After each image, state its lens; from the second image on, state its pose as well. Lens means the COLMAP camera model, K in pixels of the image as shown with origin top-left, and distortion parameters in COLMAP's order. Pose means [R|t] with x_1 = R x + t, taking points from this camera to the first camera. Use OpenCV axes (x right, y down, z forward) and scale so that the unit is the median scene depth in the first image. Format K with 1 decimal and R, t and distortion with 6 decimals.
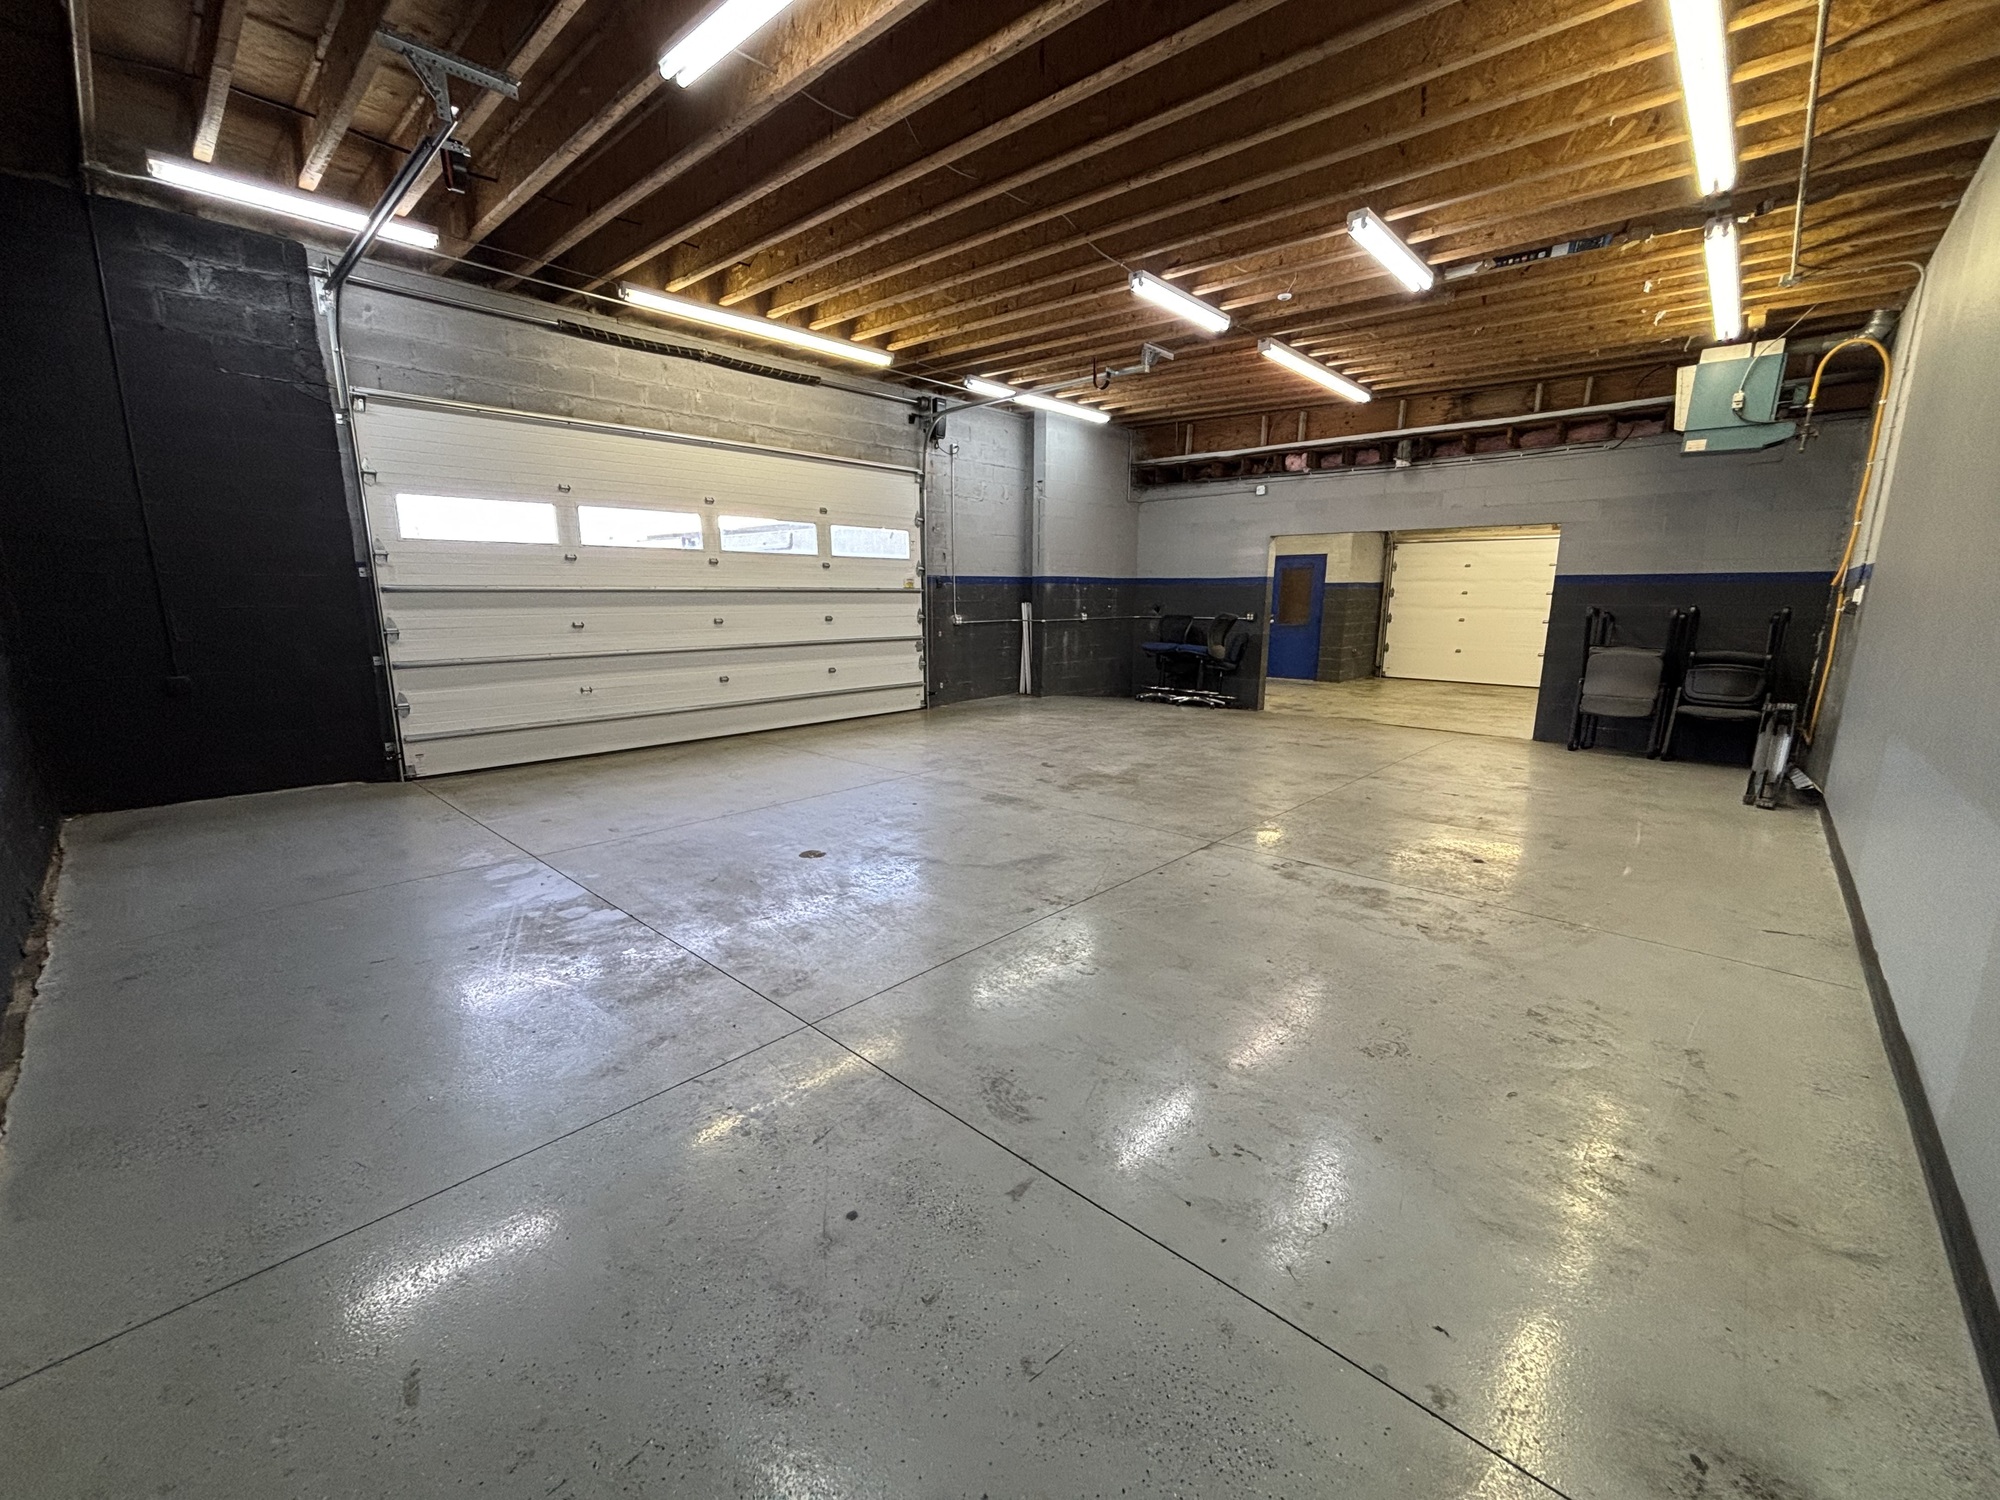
lens RADIAL K [[802.2, 0, 991.5], [0, 802.2, 749.4], [0, 0, 1]] dist [-0.000927, -0.000032]
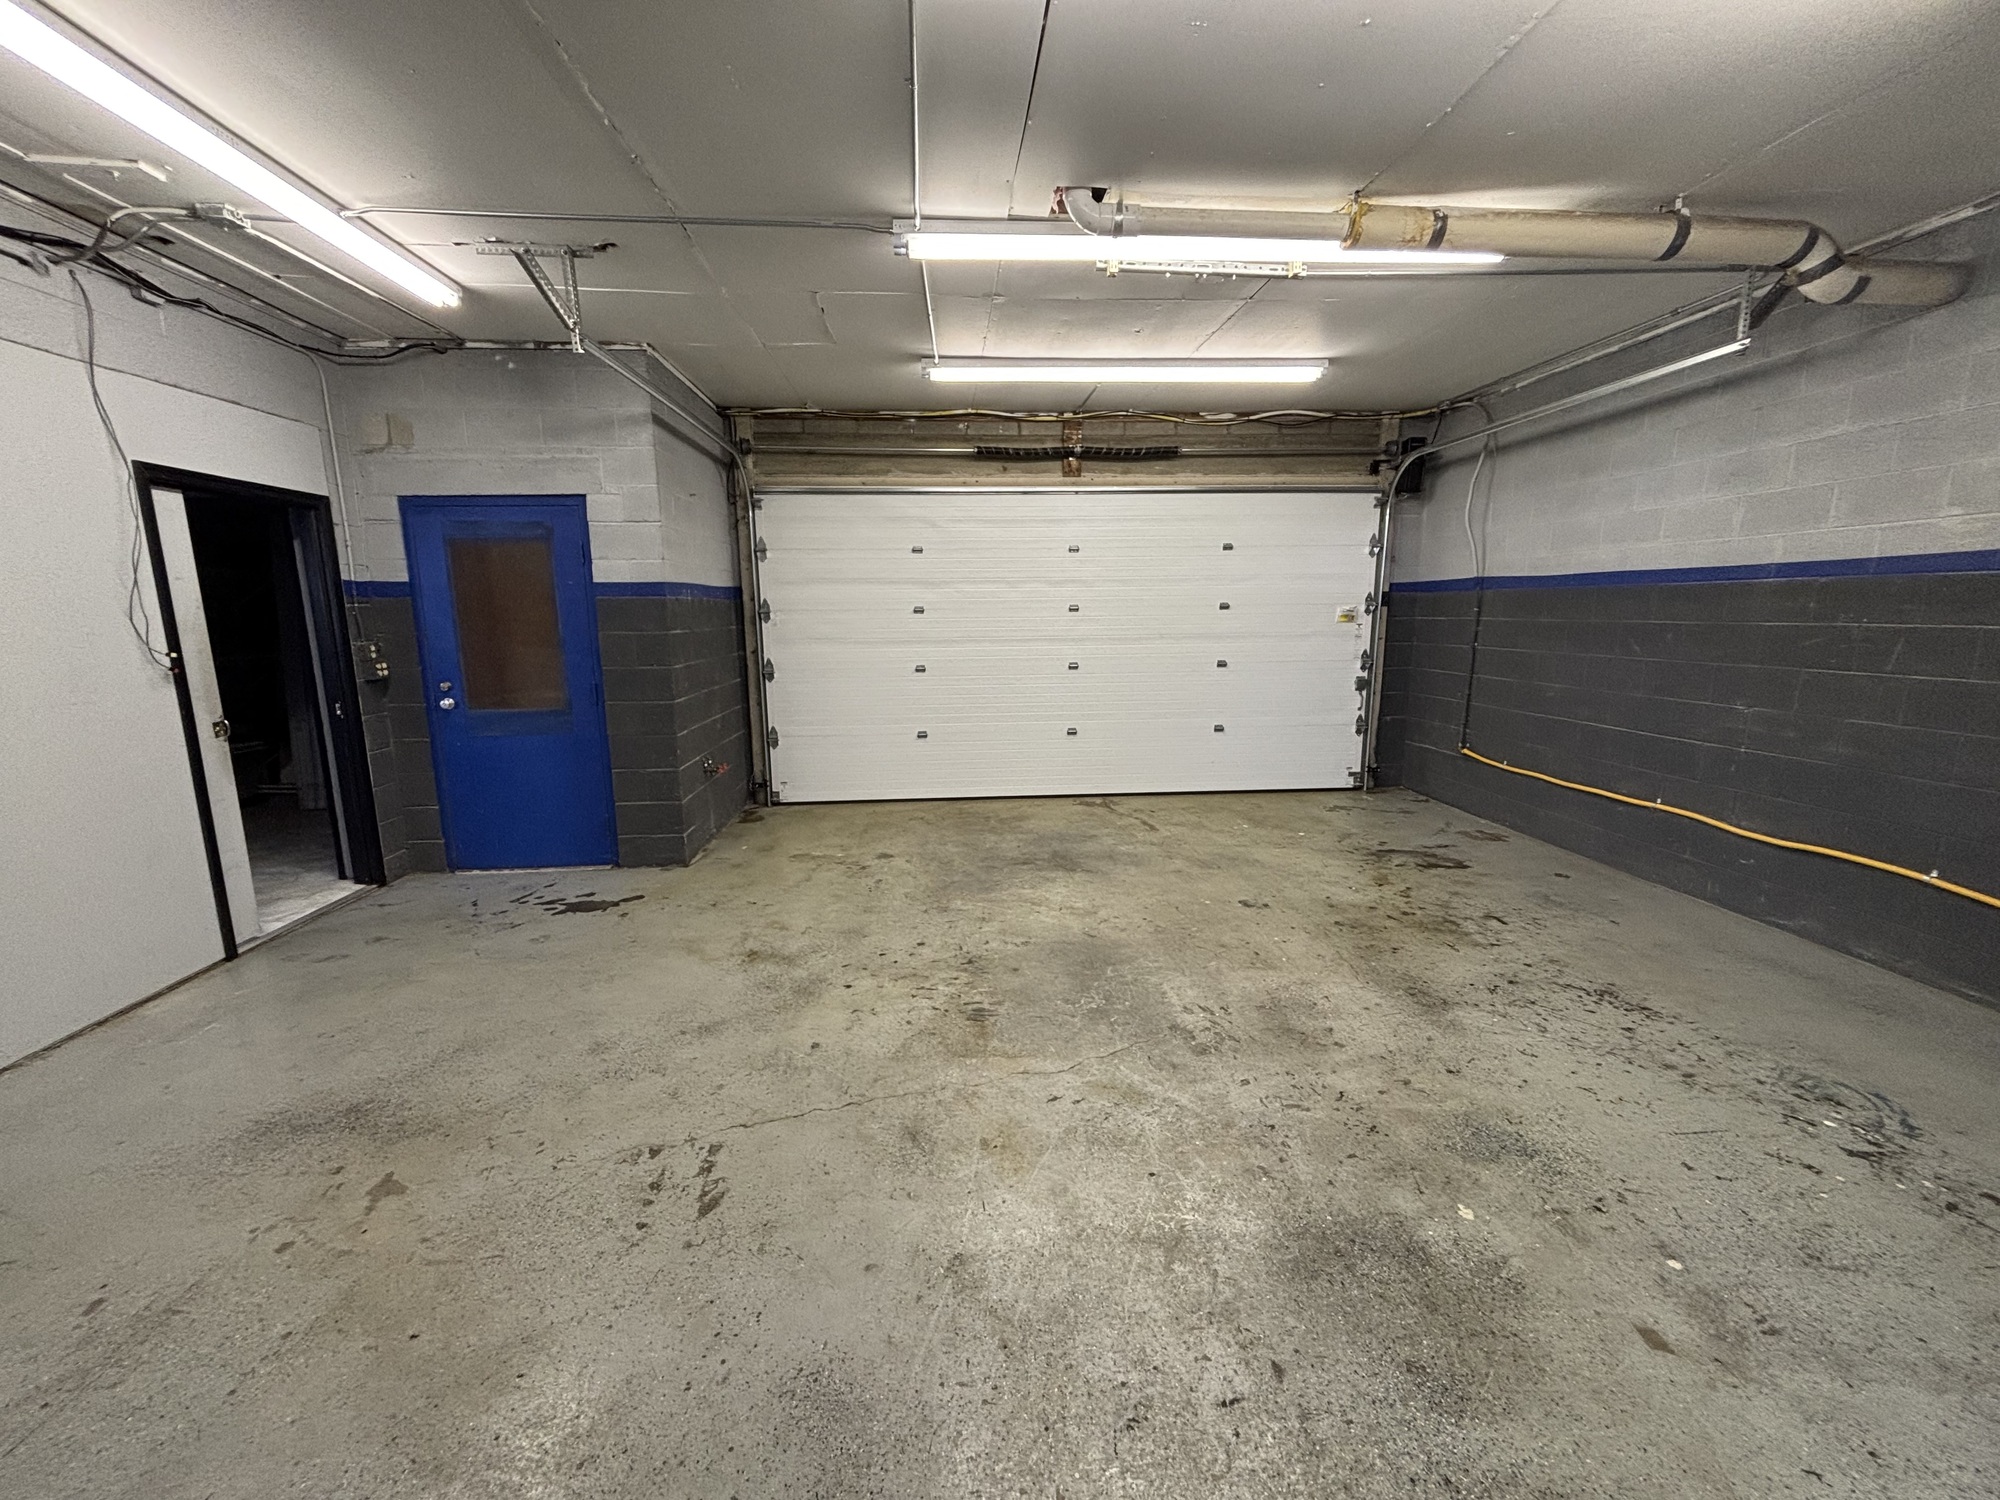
lens RADIAL K [[802.2, 0, 989.7], [0, 802.2, 748.8], [0, 0, 1]] dist [-0.000927, -0.000032]
pose [[0.686118, -0.144293, 0.713037, 0.267397], [0.151532, 0.986981, 0.053918, -0.128054], [-0.711533, 0.071054, 0.699050, 0.623790]]
